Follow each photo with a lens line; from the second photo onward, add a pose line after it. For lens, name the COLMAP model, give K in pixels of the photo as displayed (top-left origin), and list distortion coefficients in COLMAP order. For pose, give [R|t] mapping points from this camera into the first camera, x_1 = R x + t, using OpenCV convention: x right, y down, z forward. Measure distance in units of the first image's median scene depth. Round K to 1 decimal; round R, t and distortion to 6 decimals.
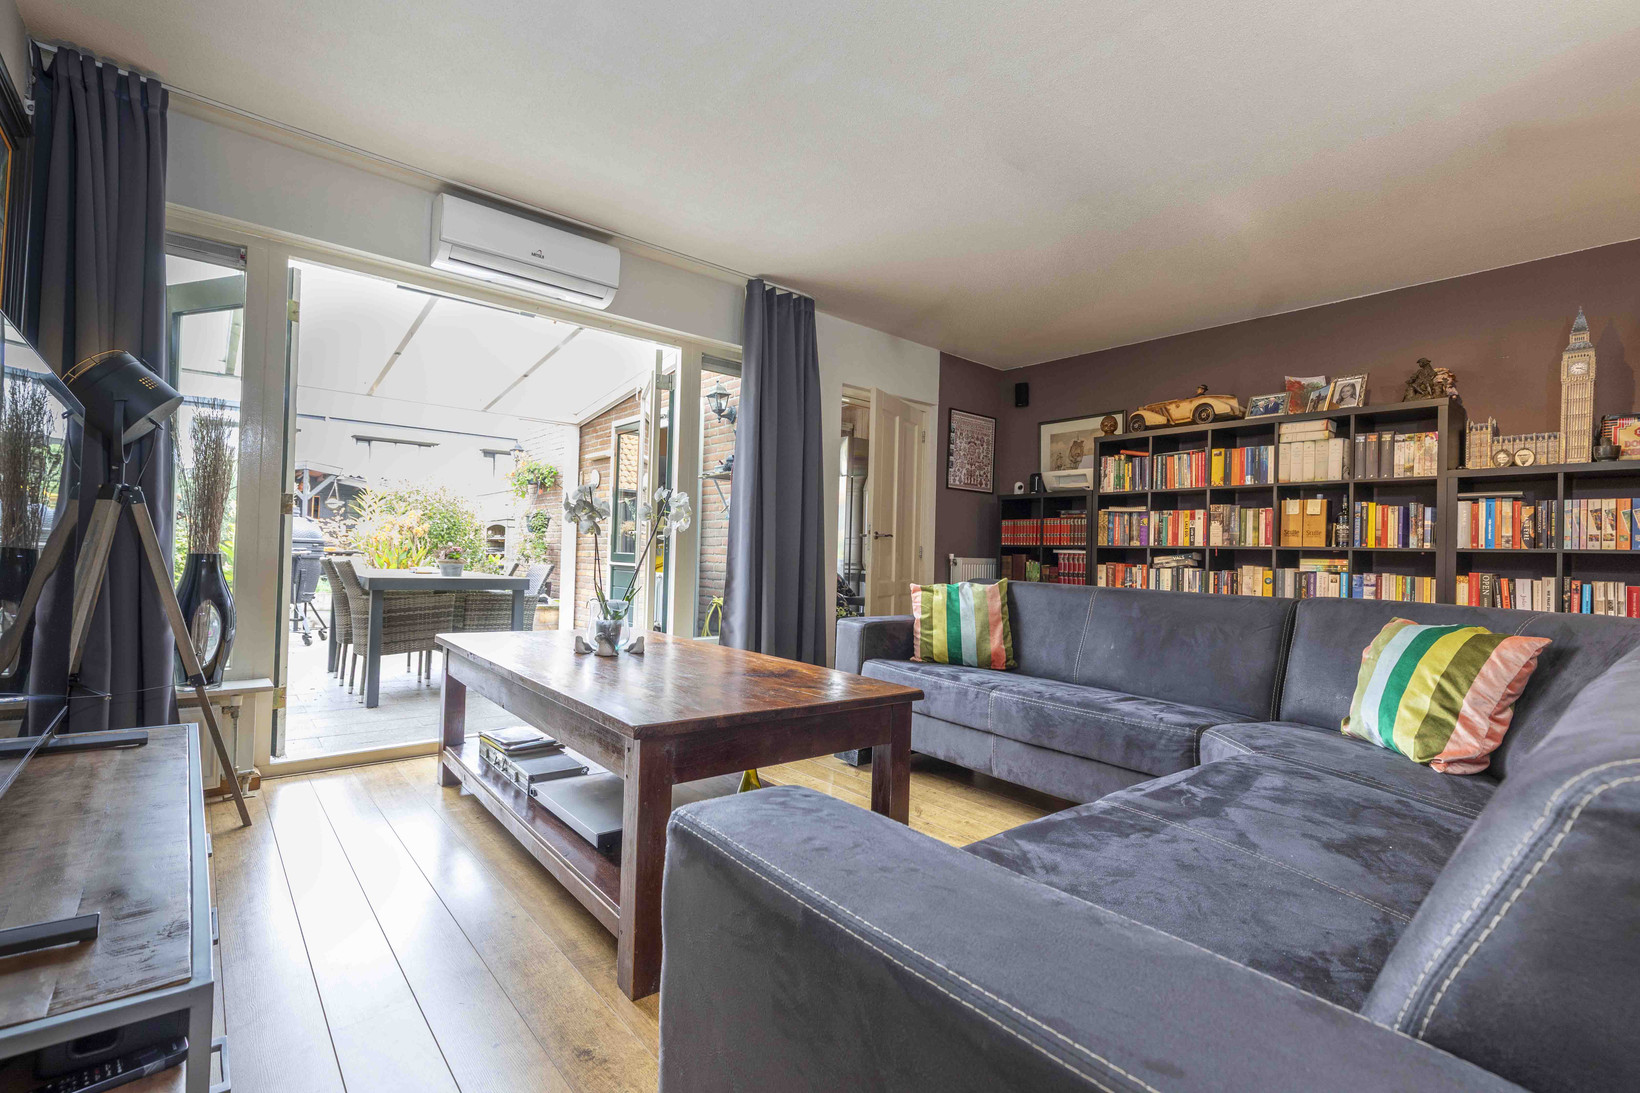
lens RADIAL K [[736.6, 0, 784.2], [0, 736.6, 546.7], [0, 0, 1]] dist [-0.015564, -0.000065]
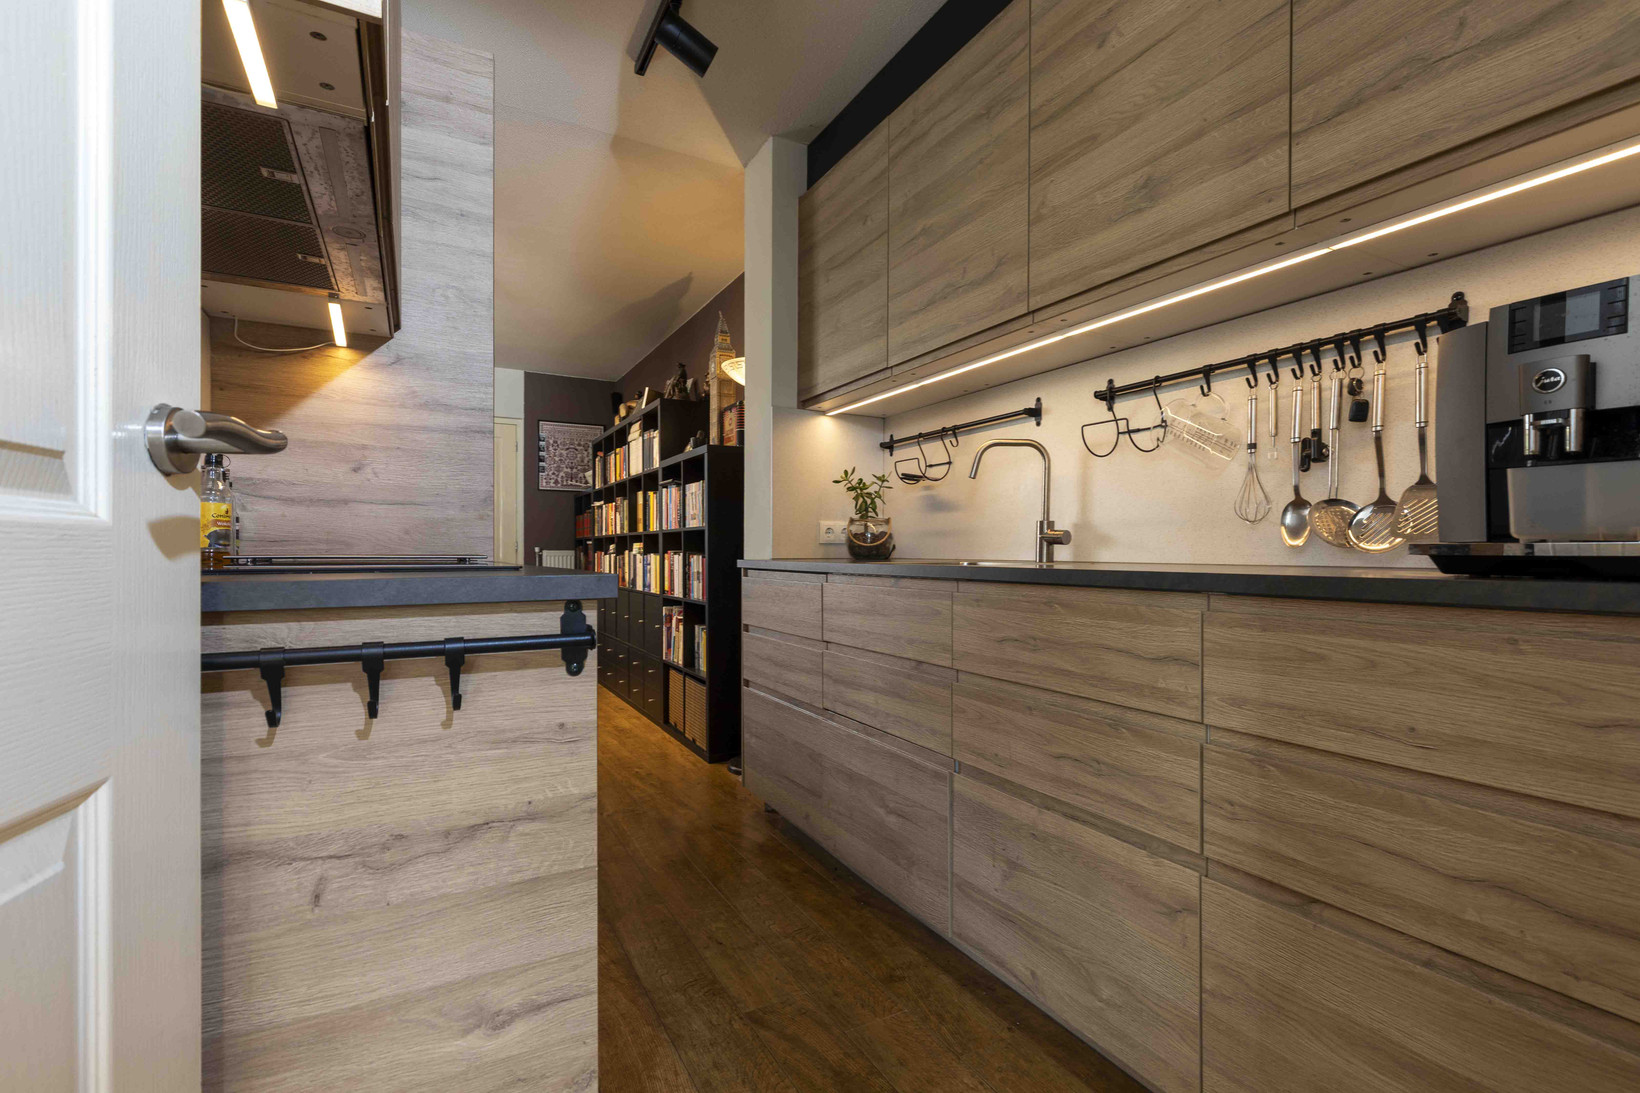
lens RADIAL K [[736.6, 0, 784.2], [0, 736.6, 546.7], [0, 0, 1]] dist [-0.015564, -0.000065]
pose [[0.980062, -0.038994, -0.194827, 1.128510], [0.041680, 0.999084, 0.009700, 0.017679], [0.194271, -0.017627, 0.980790, -0.070147]]
